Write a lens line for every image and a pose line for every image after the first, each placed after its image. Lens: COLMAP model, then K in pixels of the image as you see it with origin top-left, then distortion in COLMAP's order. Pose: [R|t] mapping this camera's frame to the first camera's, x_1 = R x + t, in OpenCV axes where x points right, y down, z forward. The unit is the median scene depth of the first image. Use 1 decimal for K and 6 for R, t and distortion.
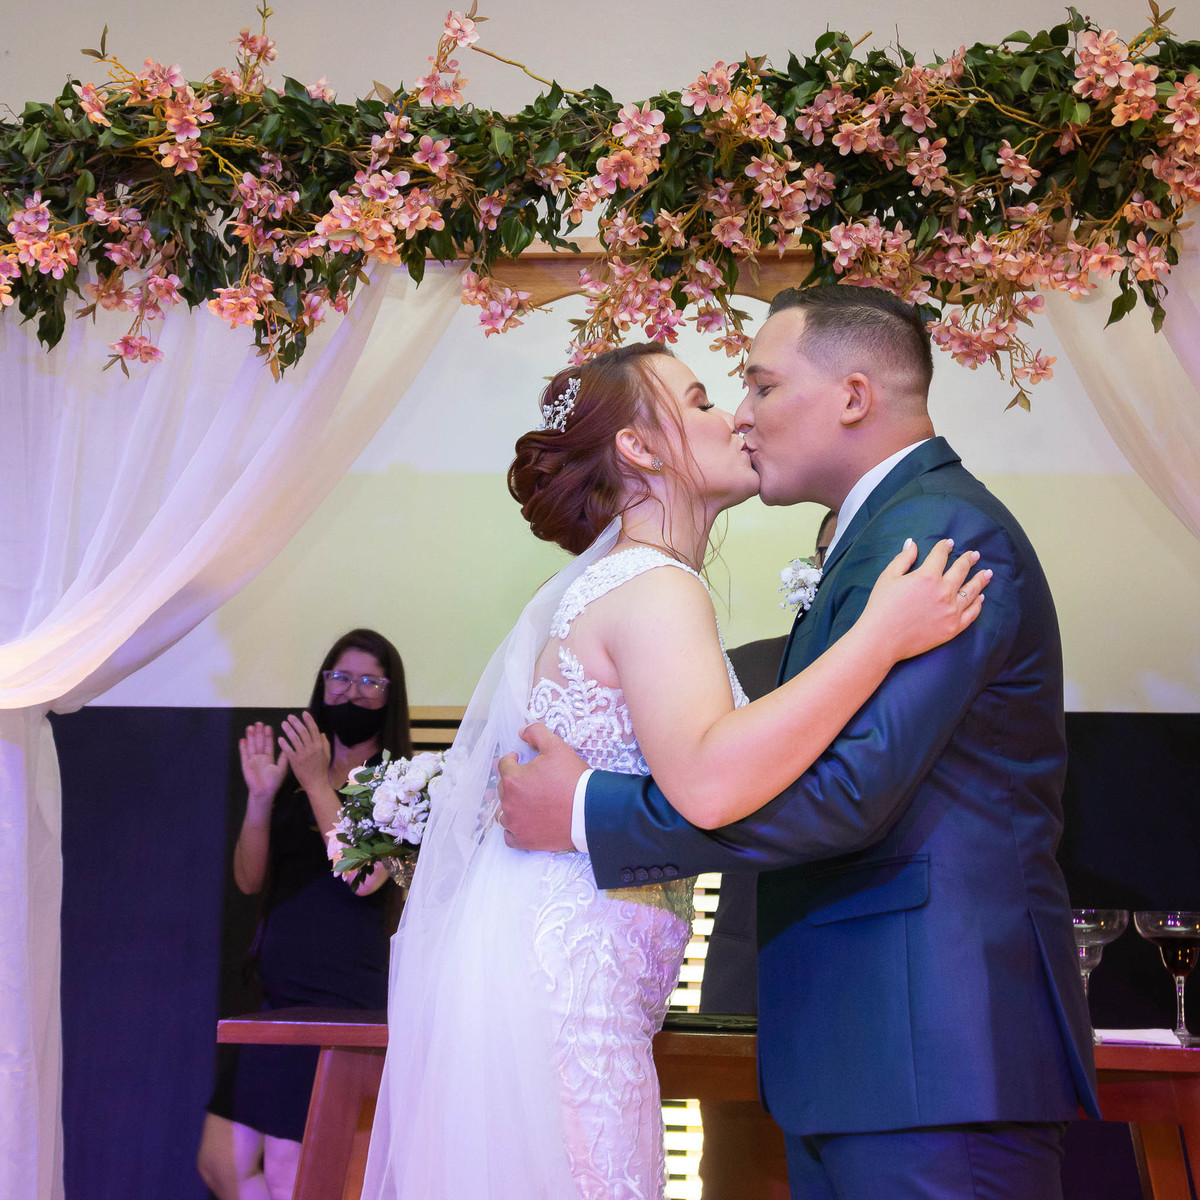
lens RADIAL K [[2028.1, 0, 515.8], [0, 2028.1, 597.4], [0, 0, 1]] dist [0.018217, 0.000000]
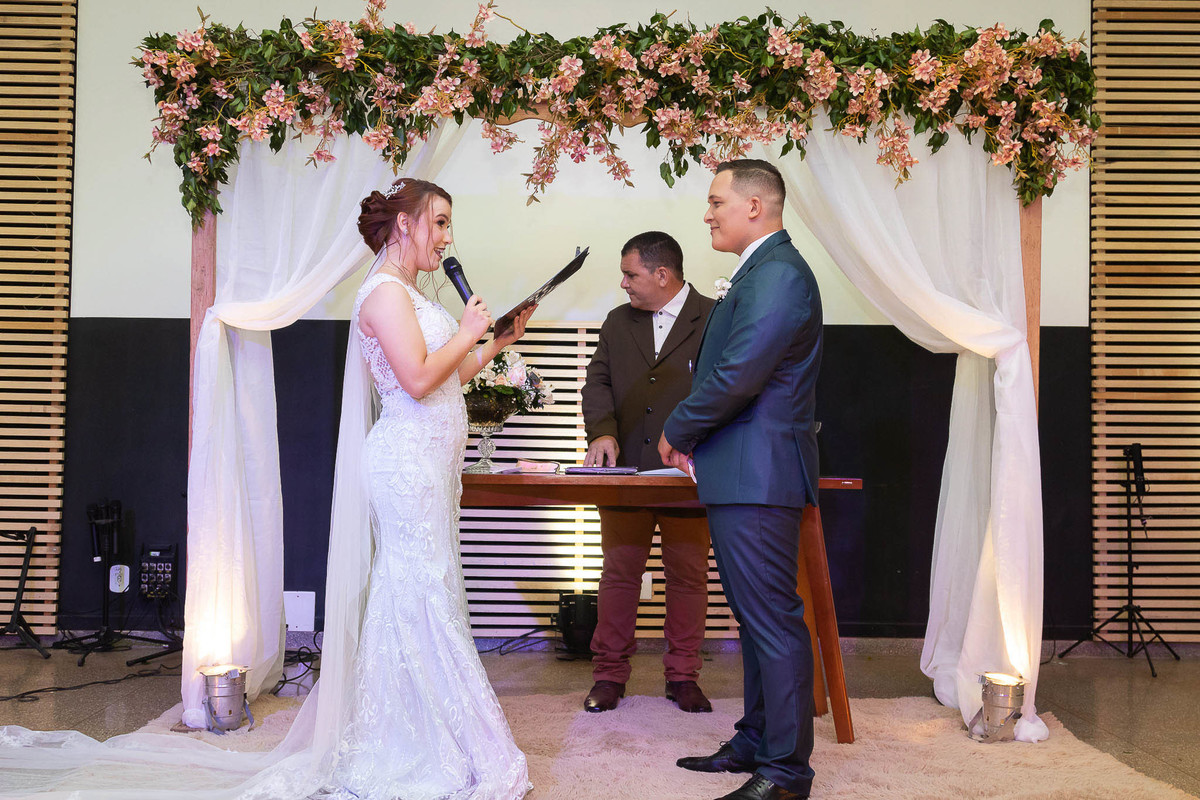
lens RADIAL K [[1444.3, 0, 599.6], [0, 1444.3, 404.3], [0, 0, 1]] dist [-0.002685, 0.000000]
pose [[0.991979, -0.005523, 0.126283, -0.098647], [-0.011184, 0.991291, 0.131211, -0.070687], [-0.125908, -0.131571, 0.983278, -0.533419]]
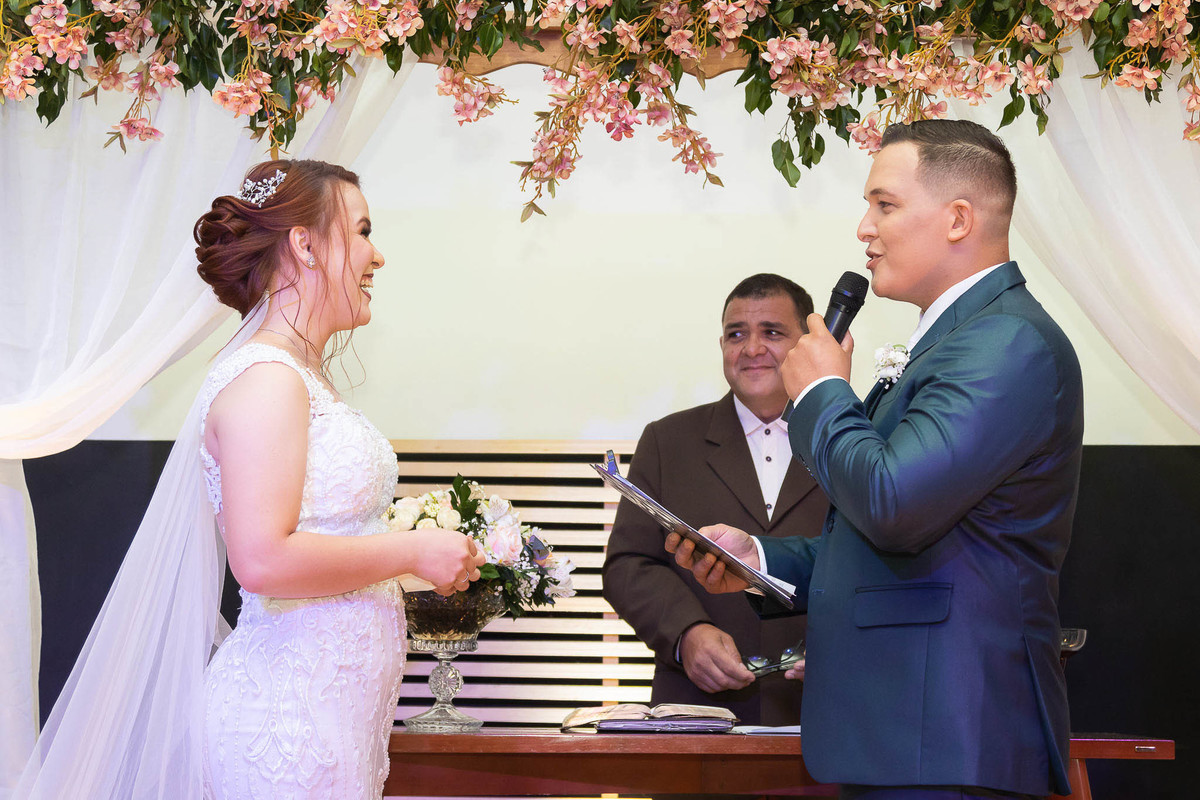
lens RADIAL K [[2499.5, 0, 596.6], [0, 2499.5, 406.3], [0, 0, 1]] dist [0.027105, 0.000000]
pose [[0.991861, -0.000402, 0.127325, -0.118135], [-0.007148, 0.998242, 0.058834, -0.056730], [-0.127125, -0.059266, 0.990115, -0.391892]]
